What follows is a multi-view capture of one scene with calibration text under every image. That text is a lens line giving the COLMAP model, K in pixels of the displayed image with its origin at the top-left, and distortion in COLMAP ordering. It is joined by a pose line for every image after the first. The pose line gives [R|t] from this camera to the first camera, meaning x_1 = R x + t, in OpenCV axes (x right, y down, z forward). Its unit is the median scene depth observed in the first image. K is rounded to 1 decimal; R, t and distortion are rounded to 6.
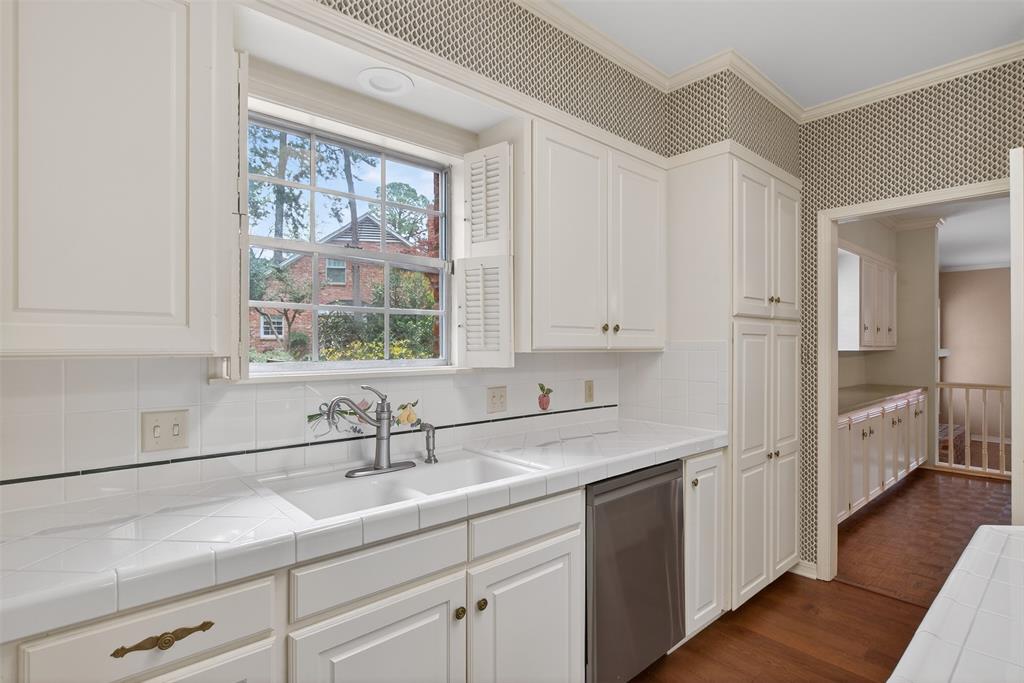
lens RADIAL K [[512.4, 0, 515.5], [0, 512.4, 345.3], [0, 0, 1]] dist [-0.000514, 0.000238]
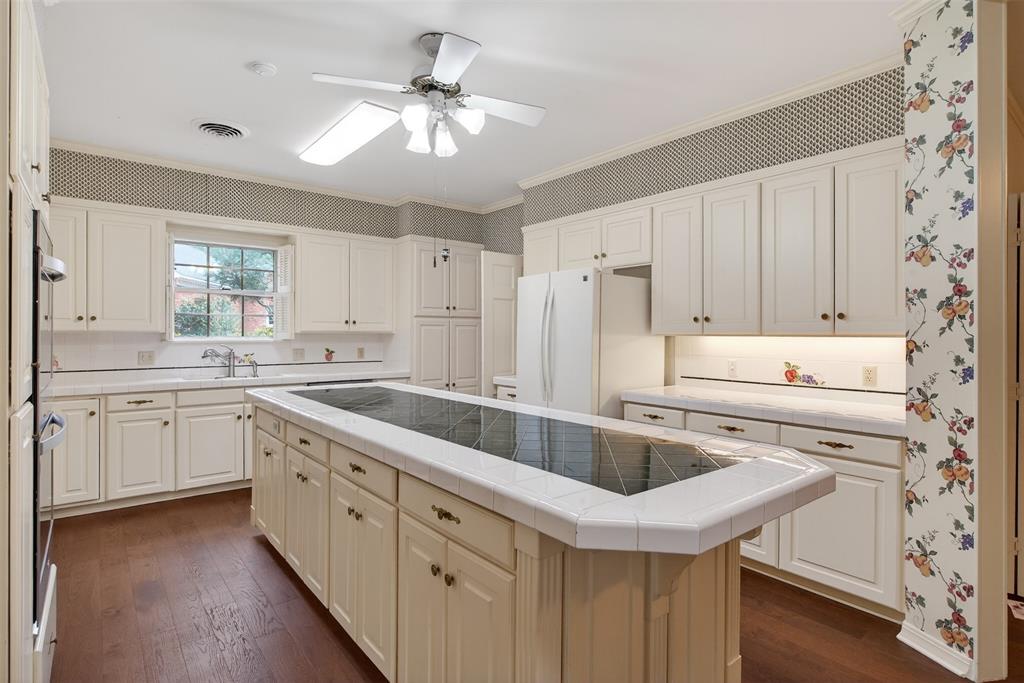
lens RADIAL K [[512.4, 0, 508.6], [0, 512.4, 335.8], [0, 0, 1]] dist [-0.000514, 0.000238]
pose [[0.998988, 0.000989, -0.044968, 1.133538], [-0.000973, 0.999999, 0.000370, 0.026821], [0.044968, -0.000326, 0.998988, -1.369774]]
